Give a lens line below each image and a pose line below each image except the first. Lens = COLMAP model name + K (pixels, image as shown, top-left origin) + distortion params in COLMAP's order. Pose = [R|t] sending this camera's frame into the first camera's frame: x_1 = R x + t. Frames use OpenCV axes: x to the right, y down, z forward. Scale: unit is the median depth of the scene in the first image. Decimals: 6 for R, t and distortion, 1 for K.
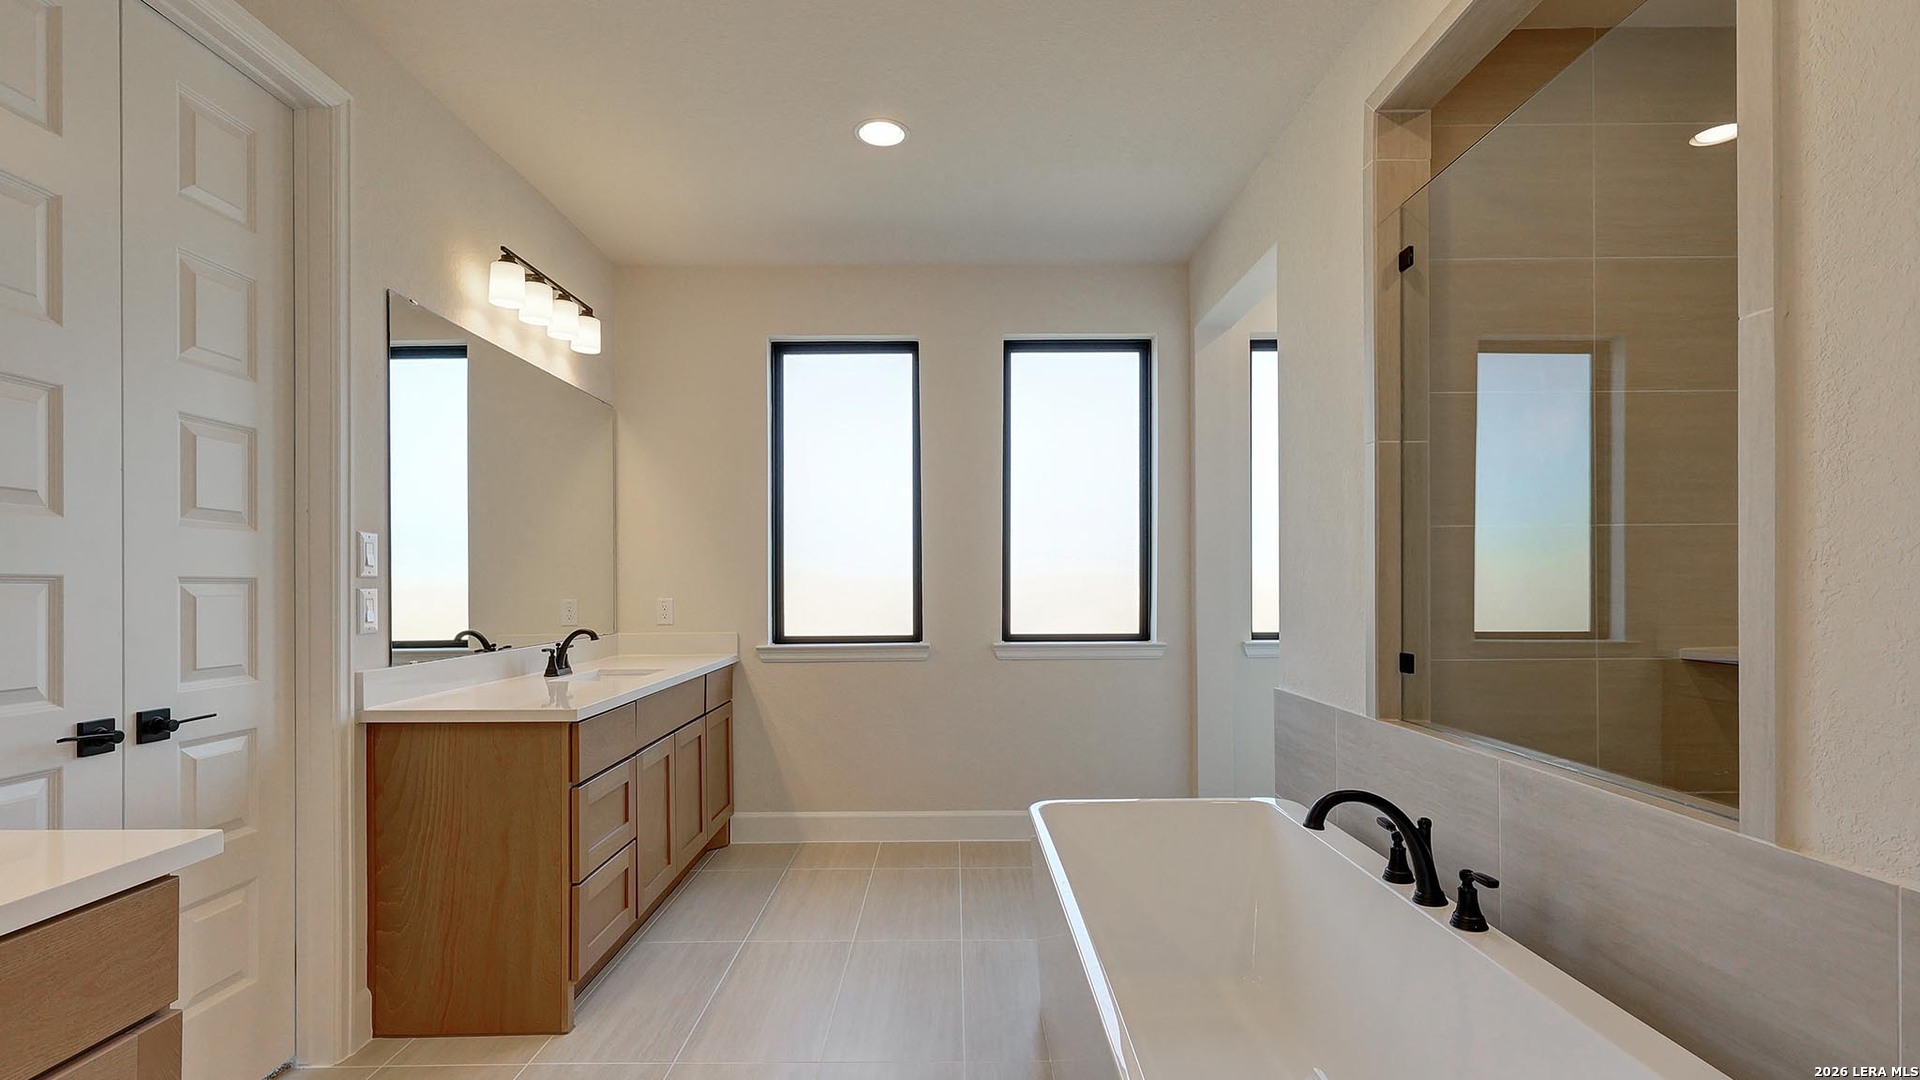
lens RADIAL K [[873.9, 0, 956.4], [0, 873.9, 592.6], [0, 0, 1]] dist [0.000606, 0.001121]
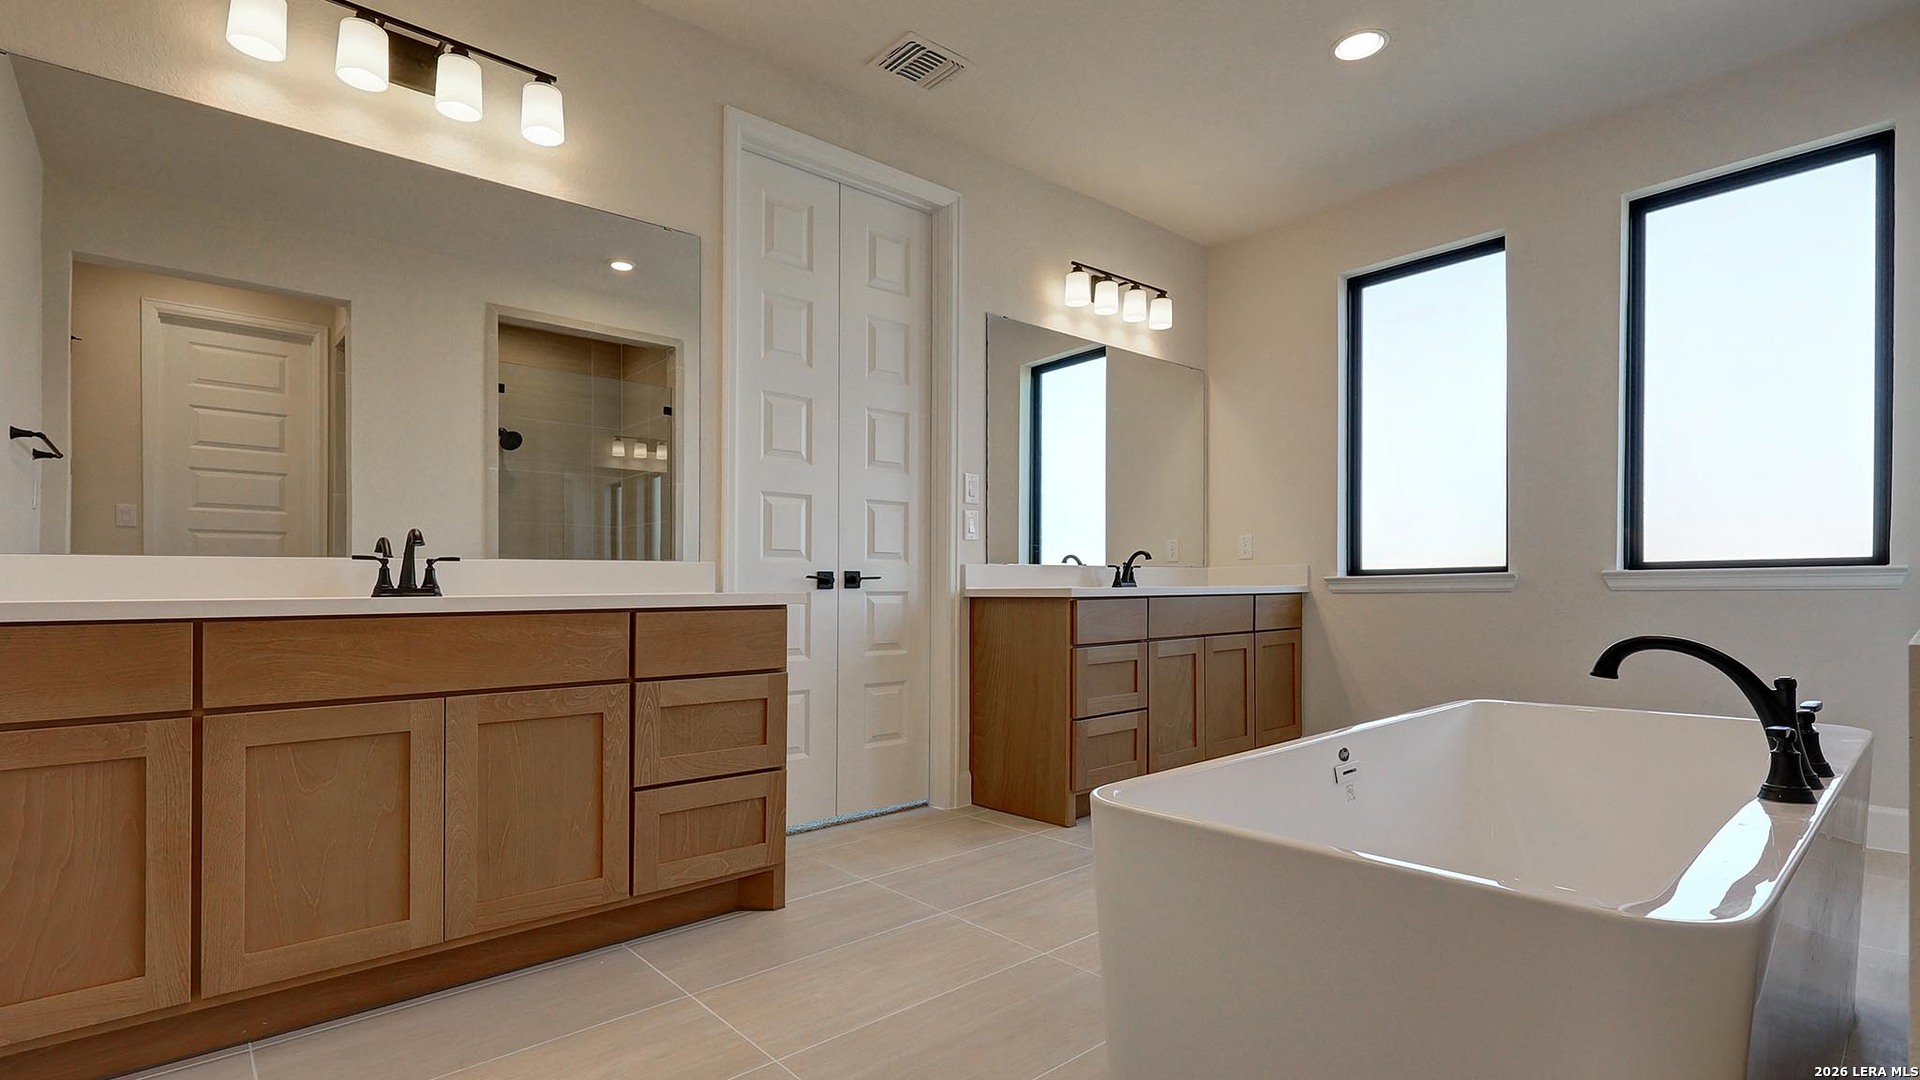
lens RADIAL K [[873.9, 0, 932.9], [0, 873.9, 584.1], [0, 0, 1]] dist [0.000606, 0.001121]
pose [[0.652281, -0.000080, -0.757977, 0.455468], [-0.001243, 0.999999, -0.001175, 0.129143], [0.757976, 0.001709, 0.652280, -0.049962]]
